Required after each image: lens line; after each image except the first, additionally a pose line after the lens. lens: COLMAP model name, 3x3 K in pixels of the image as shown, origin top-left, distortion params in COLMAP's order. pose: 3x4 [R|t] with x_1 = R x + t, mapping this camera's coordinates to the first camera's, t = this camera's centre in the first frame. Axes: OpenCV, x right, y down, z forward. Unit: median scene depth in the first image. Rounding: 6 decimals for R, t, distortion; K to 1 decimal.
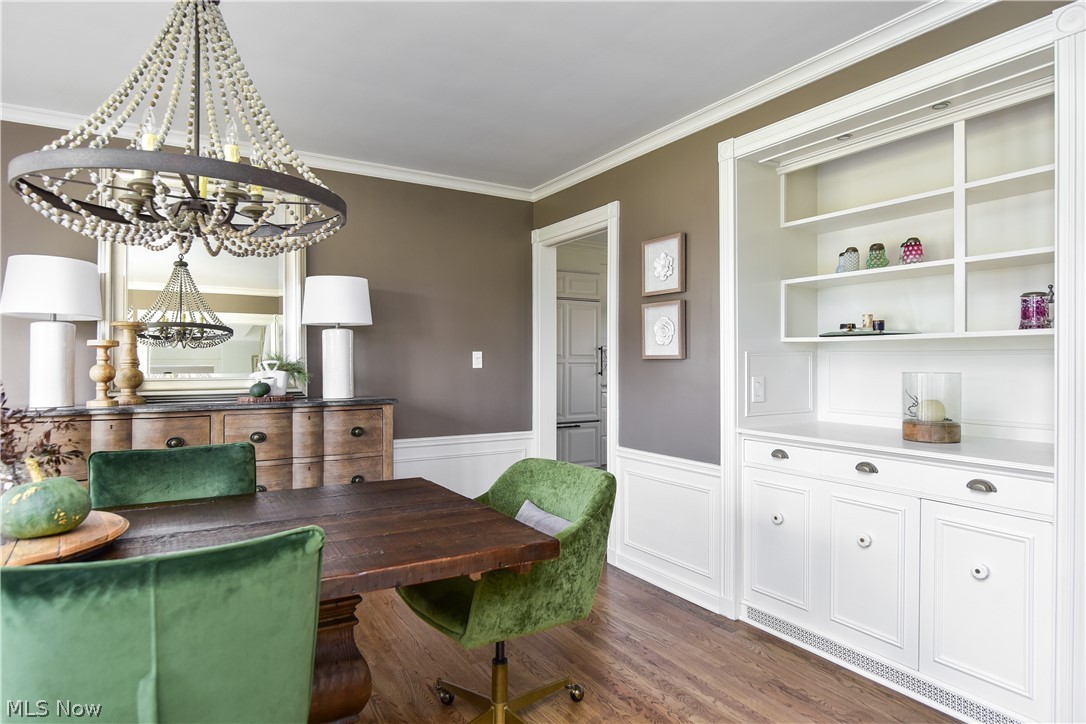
lens RADIAL K [[649.0, 0, 544.4], [0, 649.0, 360.6], [0, 0, 1]] dist [-0.003869, -0.001028]
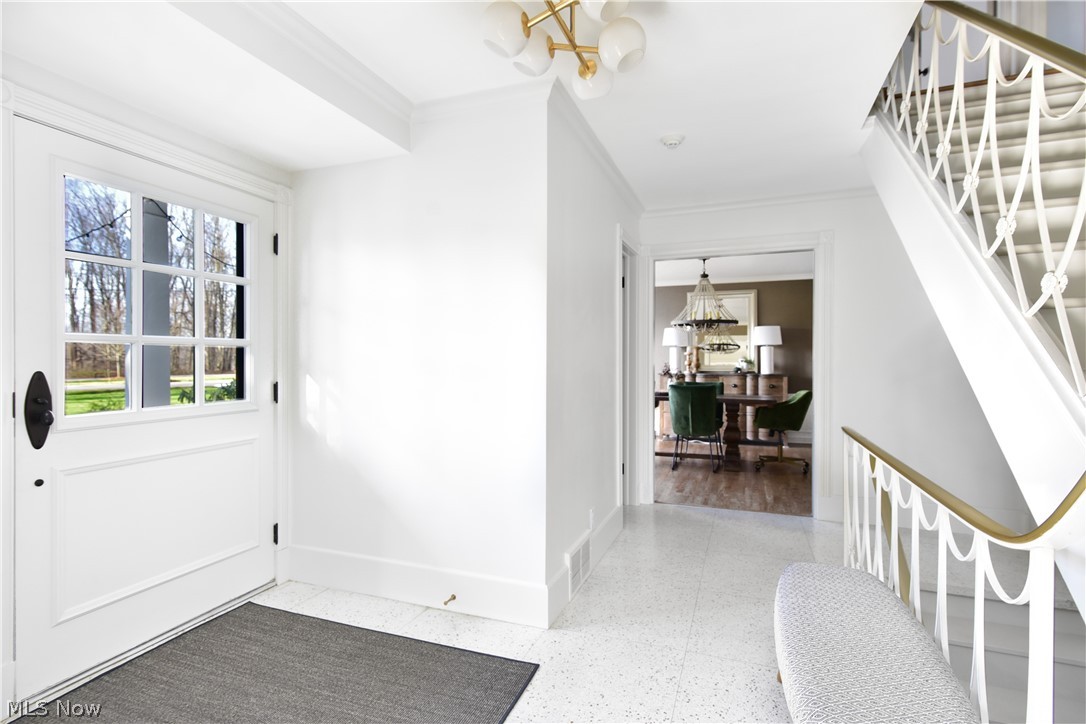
lens RADIAL K [[533.5, 0, 544.5], [0, 533.5, 362.5], [0, 0, 1]] dist [0.003624, 0.000827]
pose [[0.646309, 0.003562, -0.763068, 0.763345], [-0.003780, 0.999992, 0.001466, 0.014693], [0.763067, 0.001937, 0.646317, -1.091941]]
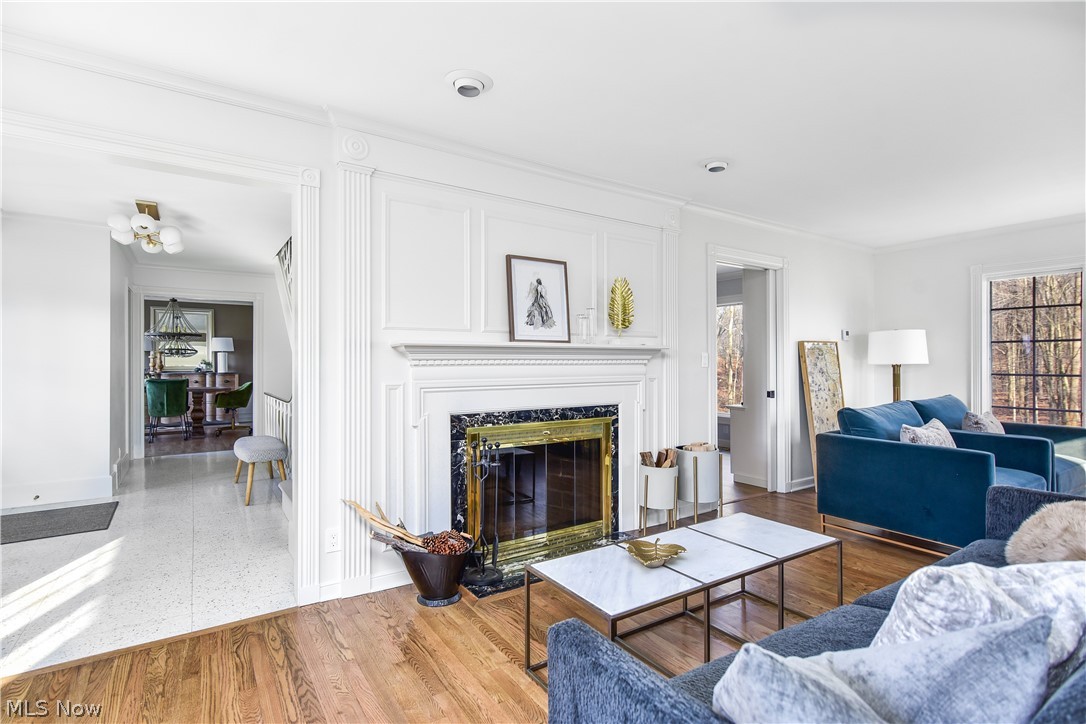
lens RADIAL K [[533.5, 0, 545.0], [0, 533.5, 366.7], [0, 0, 1]] dist [0.003624, 0.000827]
pose [[0.997317, -0.002622, 0.073151, 1.265803], [0.002536, 0.999996, 0.001264, 0.030559], [-0.073154, -0.001075, 0.997320, -2.095551]]
